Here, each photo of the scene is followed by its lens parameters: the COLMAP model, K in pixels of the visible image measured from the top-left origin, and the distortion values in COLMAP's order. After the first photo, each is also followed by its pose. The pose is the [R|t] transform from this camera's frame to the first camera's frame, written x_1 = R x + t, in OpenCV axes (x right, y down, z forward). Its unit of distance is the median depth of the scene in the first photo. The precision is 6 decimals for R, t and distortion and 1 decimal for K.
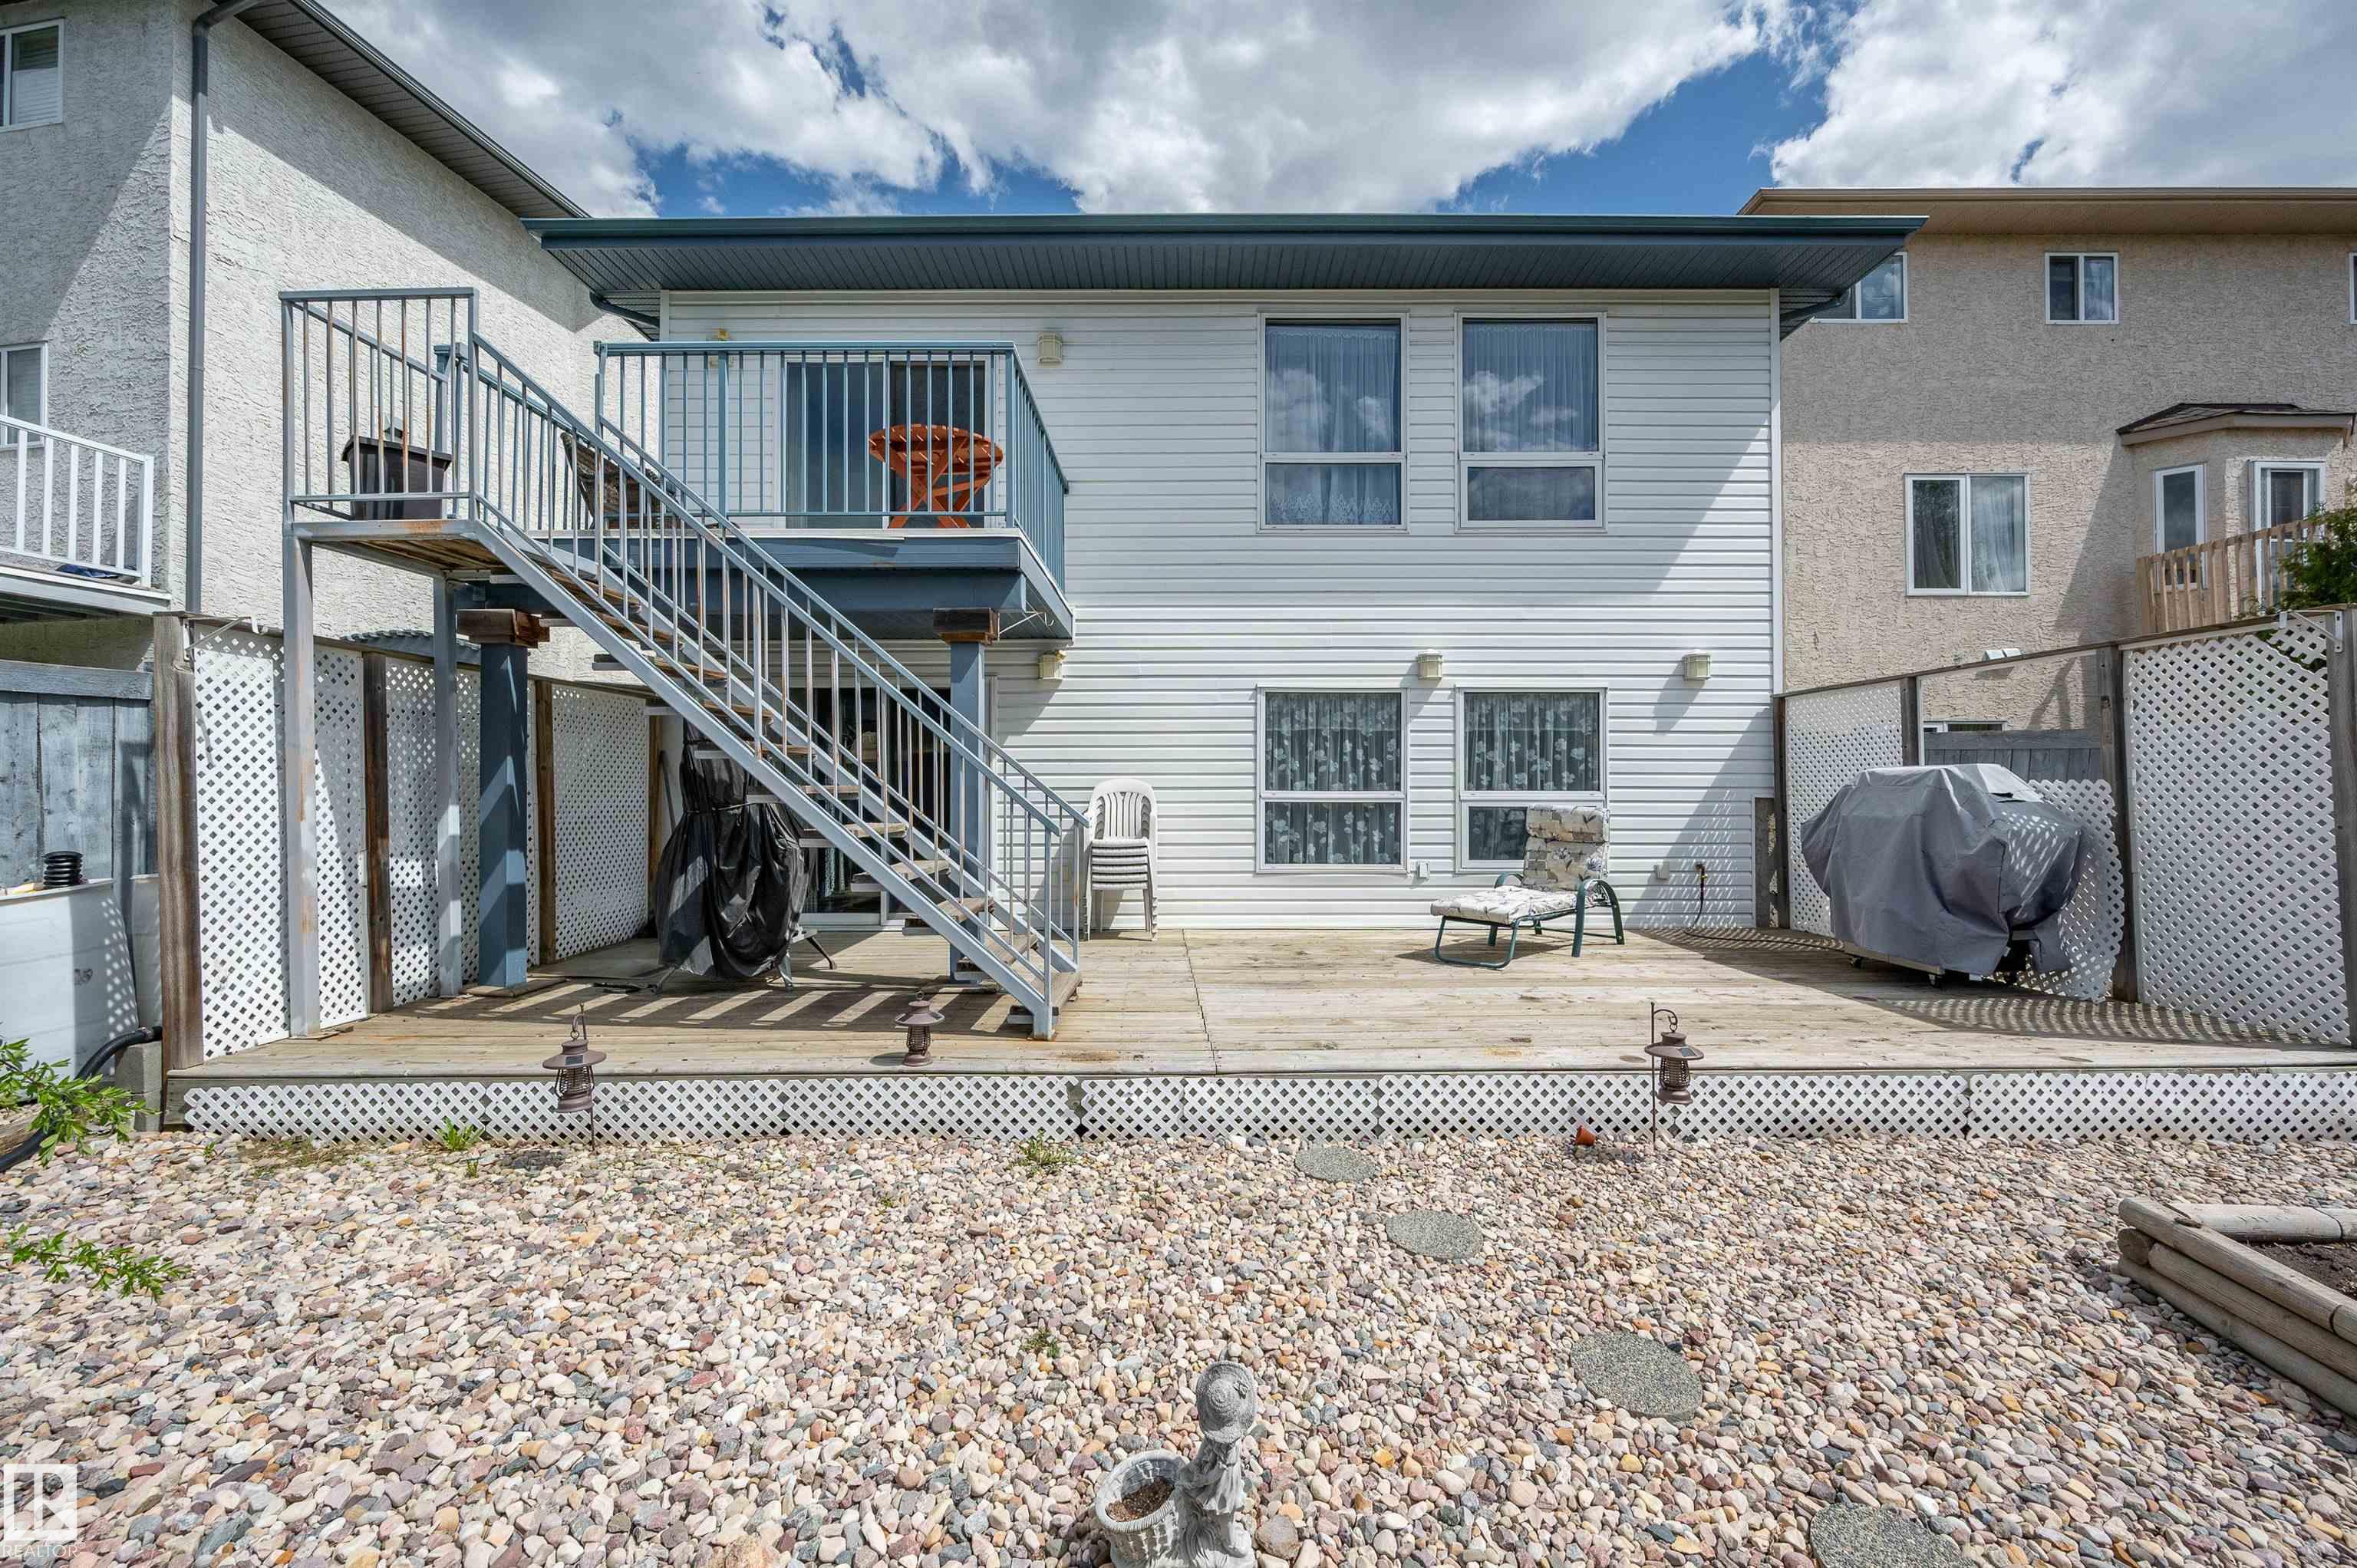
lens RADIAL K [[942.7, 0, 1204.2], [0, 942.7, 782.7], [0, 0, 1]] dist [-0.001085, -0.000062]
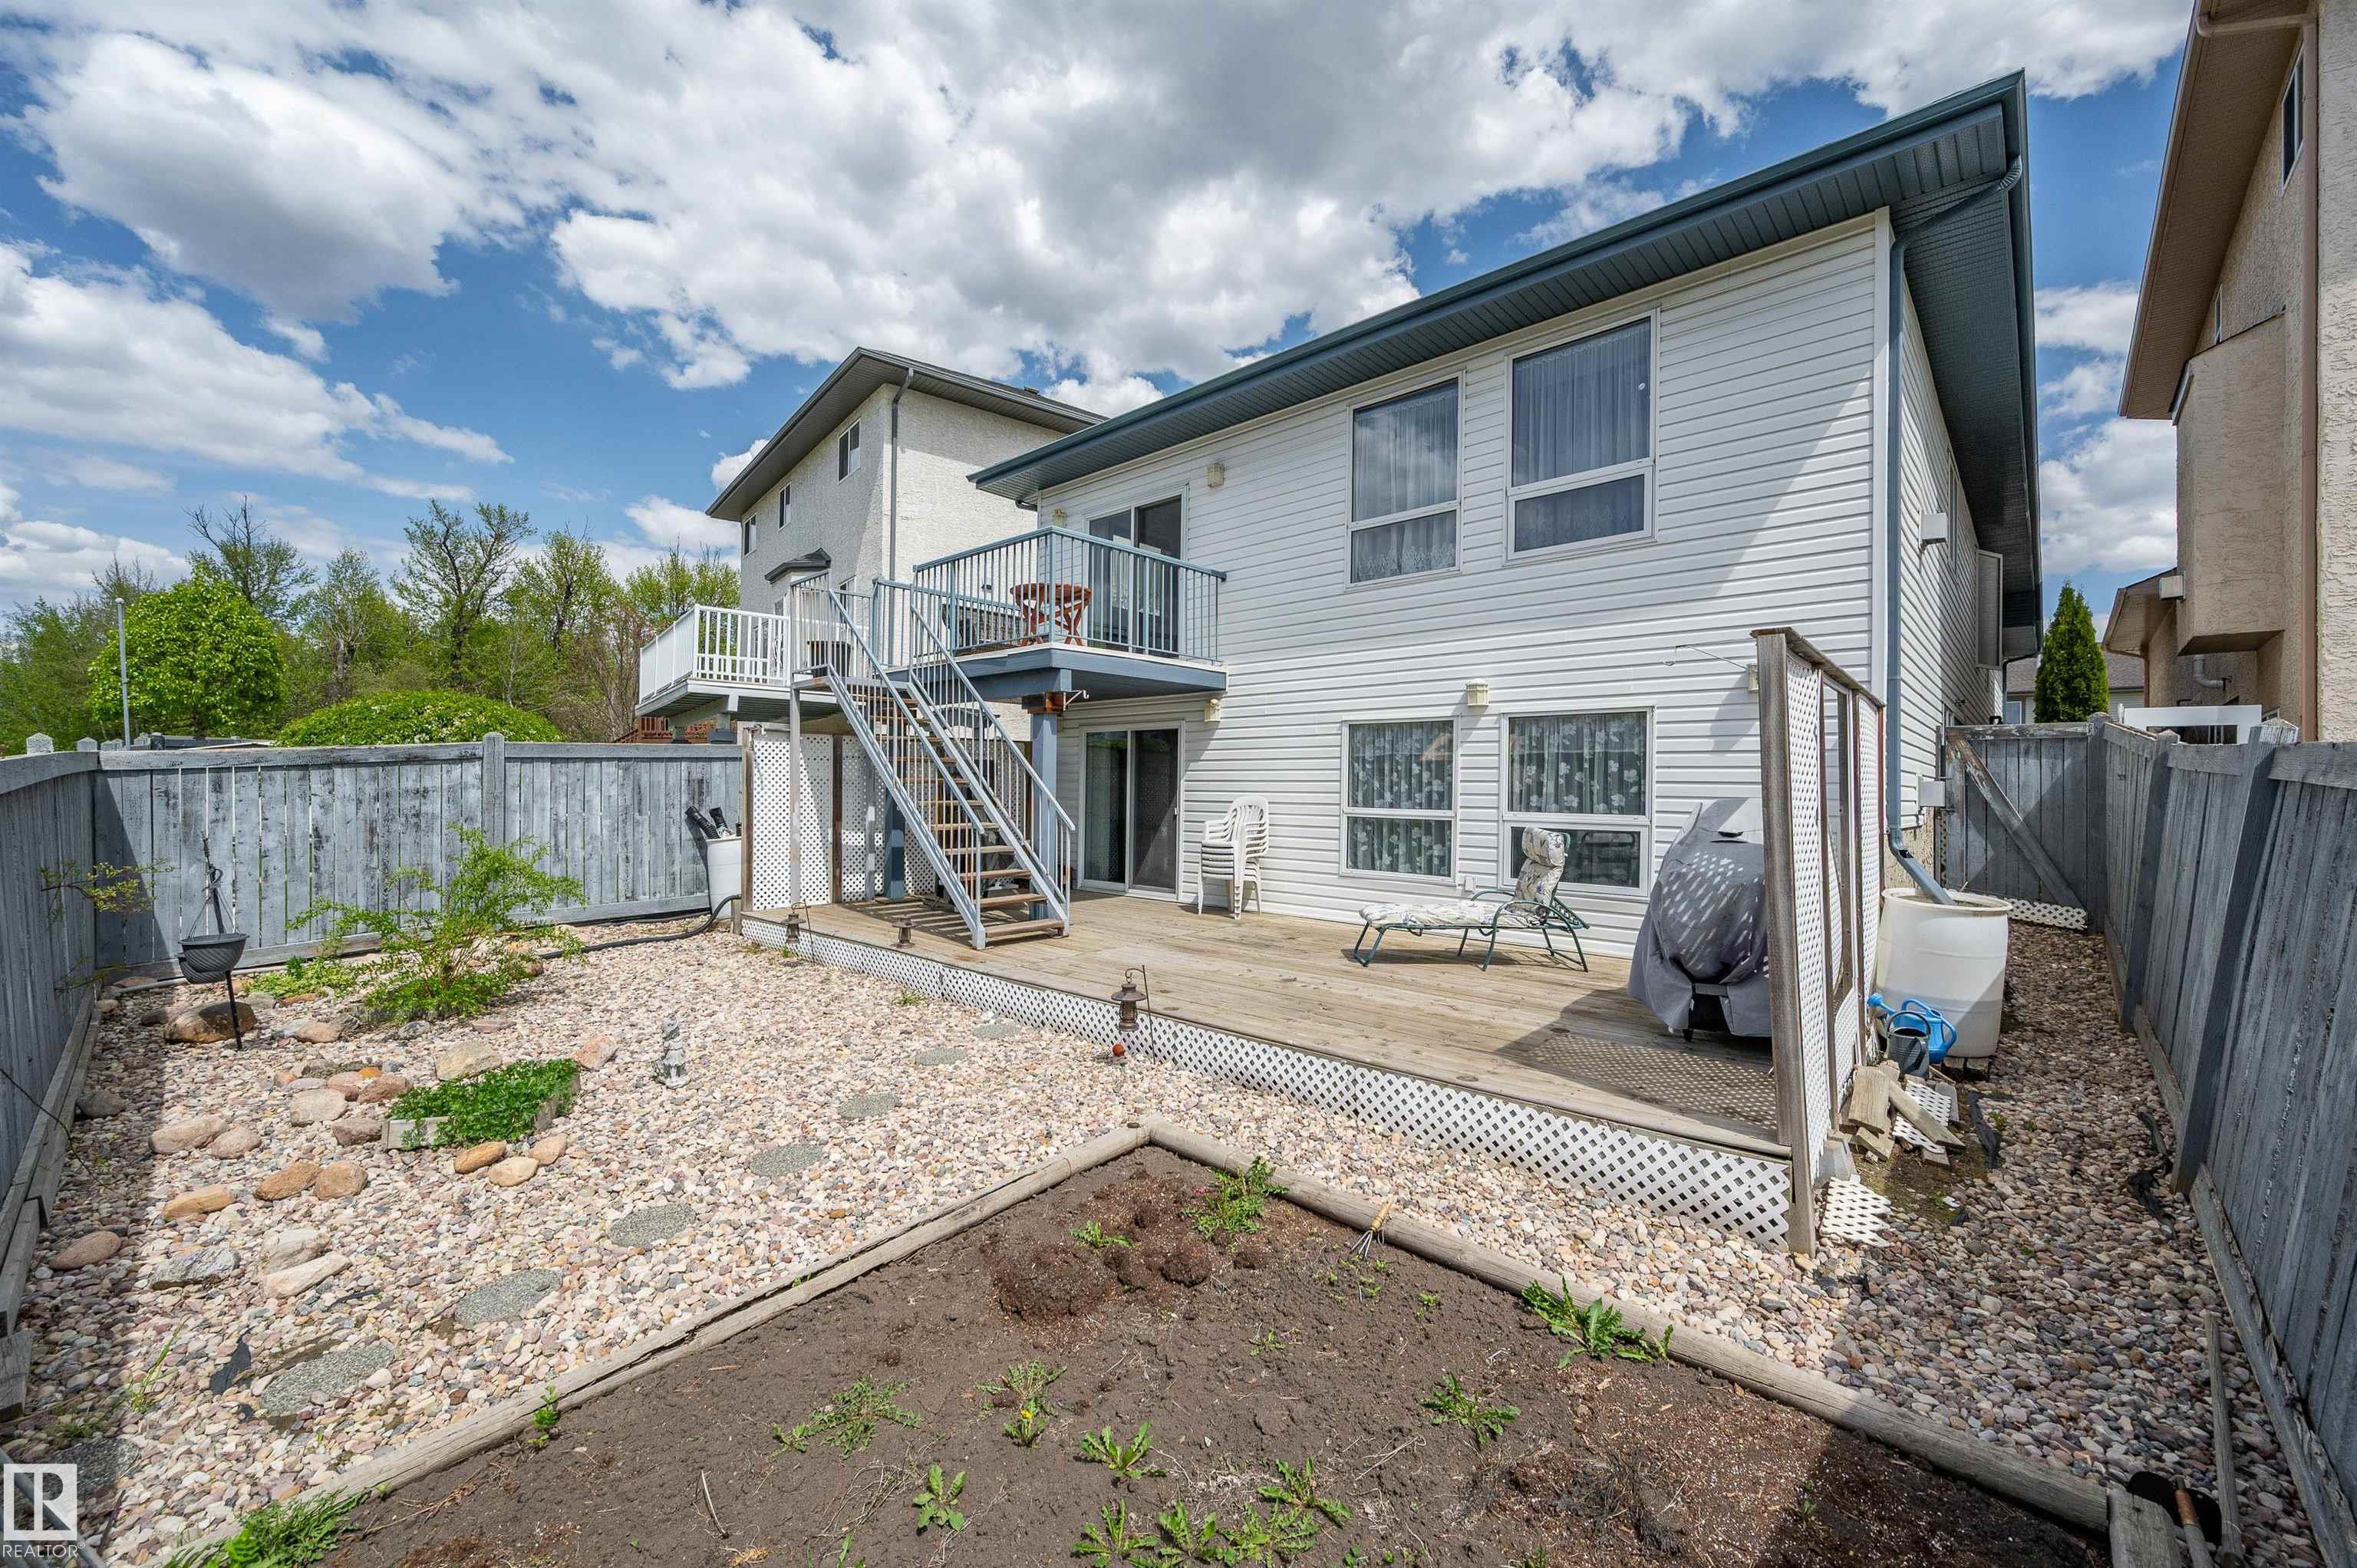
lens RADIAL K [[942.7, 0, 1204.2], [0, 942.7, 782.7], [0, 0, 1]] dist [-0.001085, -0.000062]
pose [[0.734183, 0.005683, -0.678927, 0.737450], [-0.007402, 0.999973, 0.000366, -0.021281], [0.678911, 0.004756, 0.734205, 0.002614]]
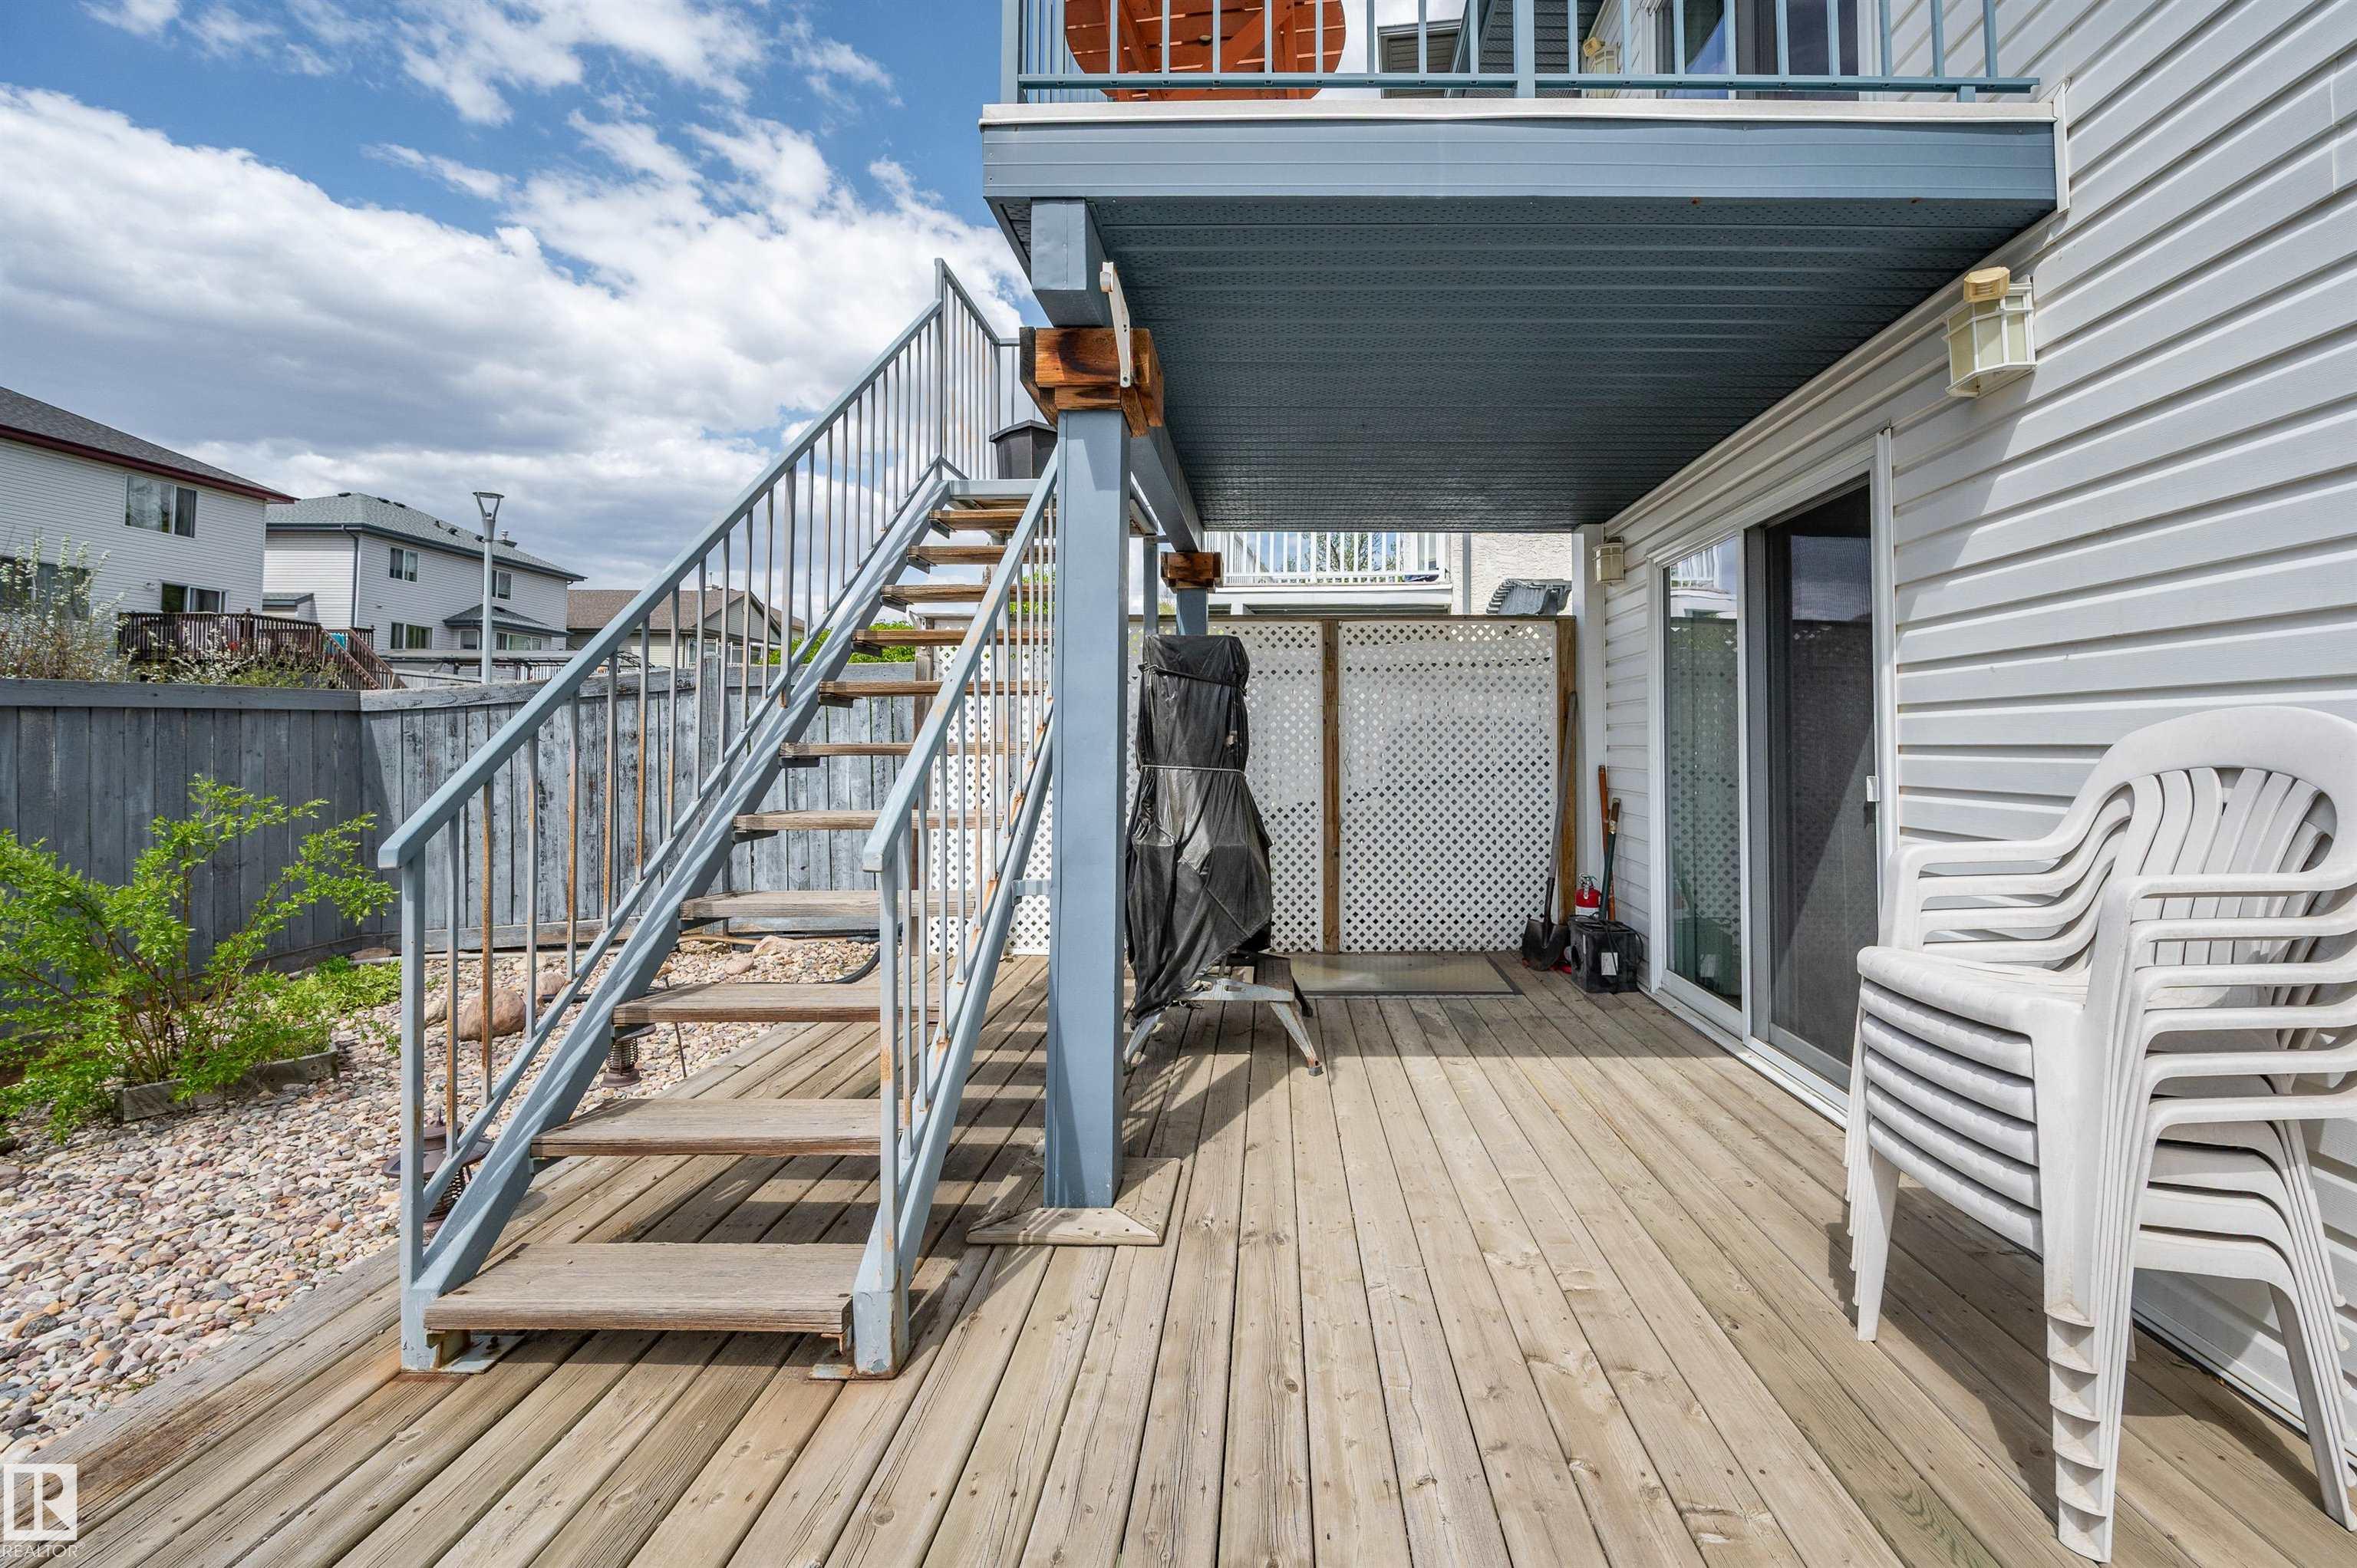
lens RADIAL K [[965.5, 0, 1266.2], [0, 965.5, 705.7], [0, 0, 1]] dist [-0.000710, 0.005409]
pose [[-0.010651, -0.038431, -0.999204, 0.135558], [0.000773, 0.999261, -0.038441, 0.003802], [0.999943, -0.001182, -0.010613, 0.769796]]
